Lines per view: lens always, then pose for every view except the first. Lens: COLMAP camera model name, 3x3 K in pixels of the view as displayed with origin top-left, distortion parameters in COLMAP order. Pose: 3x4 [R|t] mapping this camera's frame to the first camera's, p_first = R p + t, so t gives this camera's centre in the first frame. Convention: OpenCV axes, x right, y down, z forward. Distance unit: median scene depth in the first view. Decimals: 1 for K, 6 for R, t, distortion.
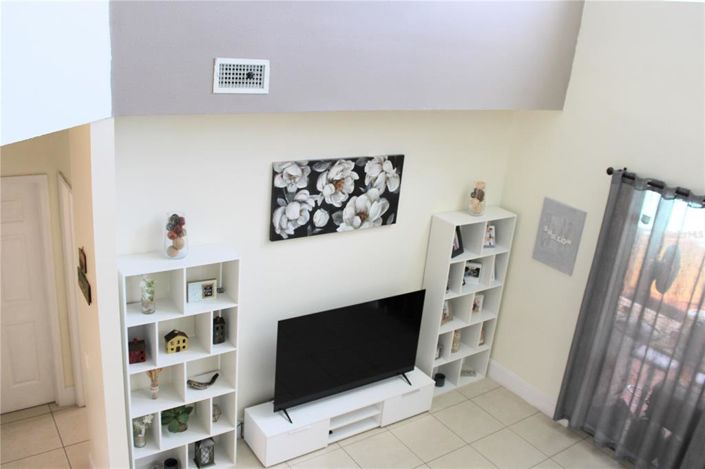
lens RADIAL K [[590.1, 0, 352.5], [0, 590.1, 234.5], [0, 0, 1]] dist [-0.140147, 0.111726]
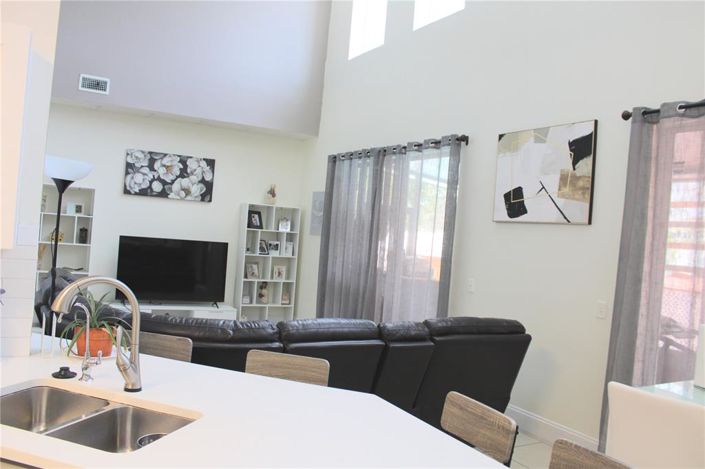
lens RADIAL K [[590.1, 0, 352.5], [0, 590.1, 234.5], [0, 0, 1]] dist [-0.140147, 0.111726]
pose [[0.995164, -0.015048, -0.097071, 0.674691], [-0.020057, 0.936249, -0.350764, 0.684376], [0.096161, 0.351015, 0.931419, -0.482119]]
